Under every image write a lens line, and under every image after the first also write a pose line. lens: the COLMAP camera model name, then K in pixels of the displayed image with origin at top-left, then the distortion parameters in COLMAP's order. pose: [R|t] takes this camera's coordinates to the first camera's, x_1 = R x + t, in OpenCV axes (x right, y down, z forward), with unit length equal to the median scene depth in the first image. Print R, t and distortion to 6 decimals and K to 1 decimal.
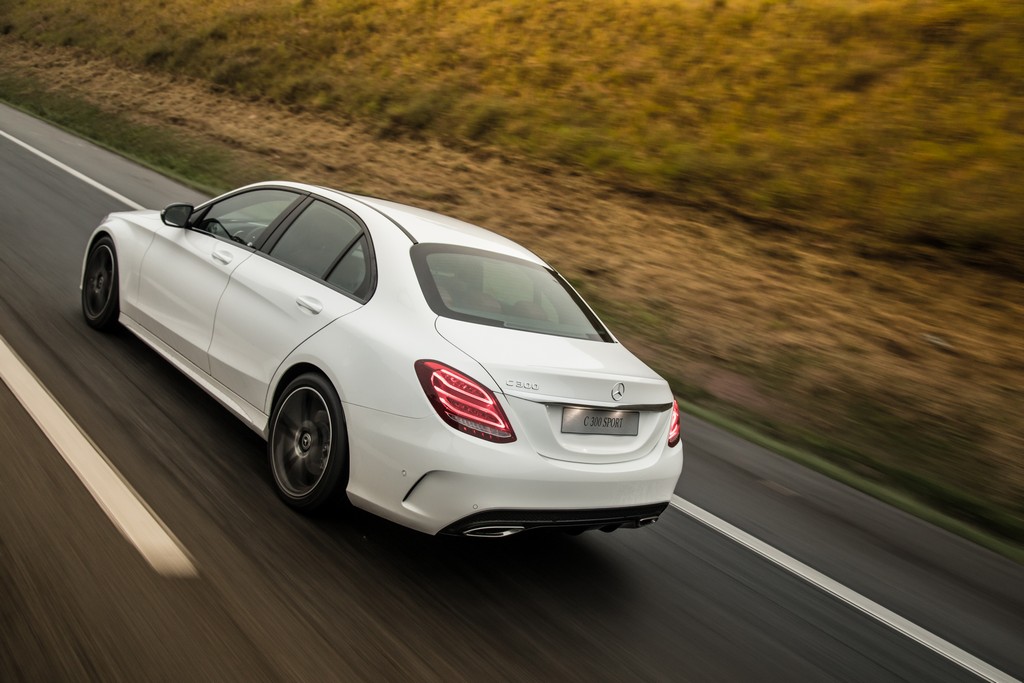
lens RADIAL K [[949.0, 0, 512.0], [0, 949.0, 341.5], [0, 0, 1]] dist [-0.013965, 0.003947]
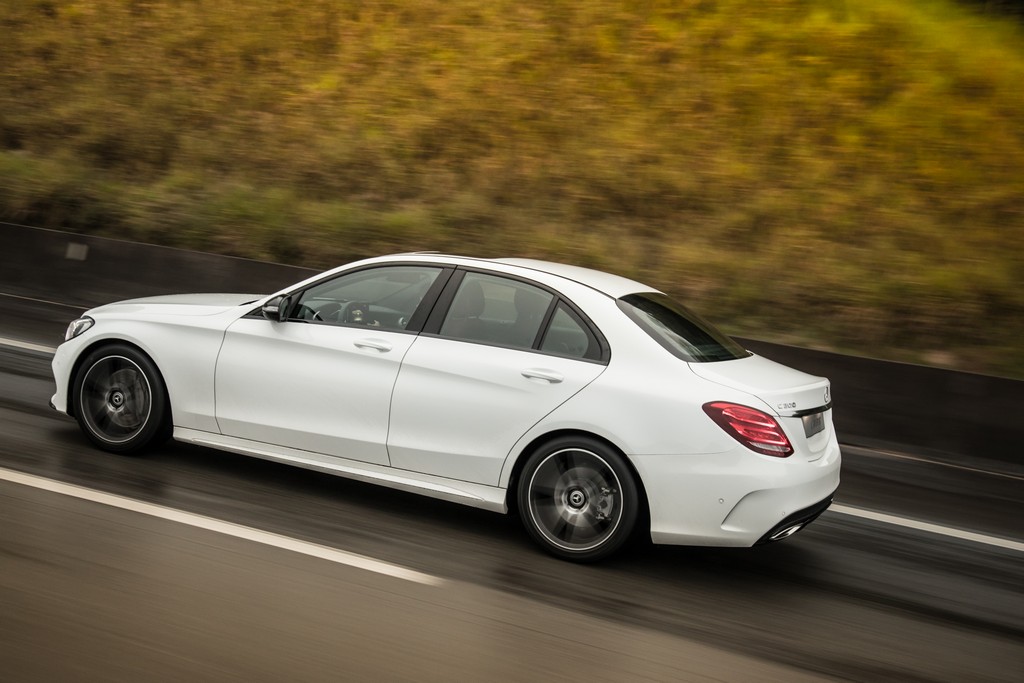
lens RADIAL K [[1363.0, 0, 512.0], [0, 1363.0, 341.5], [0, 0, 1]] dist [0.037096, 0.020607]
pose [[0.905954, -0.184293, 0.381160, -0.830580], [0.179524, 0.982563, 0.048375, -0.157700], [-0.383429, 0.024602, 0.923242, -0.399271]]
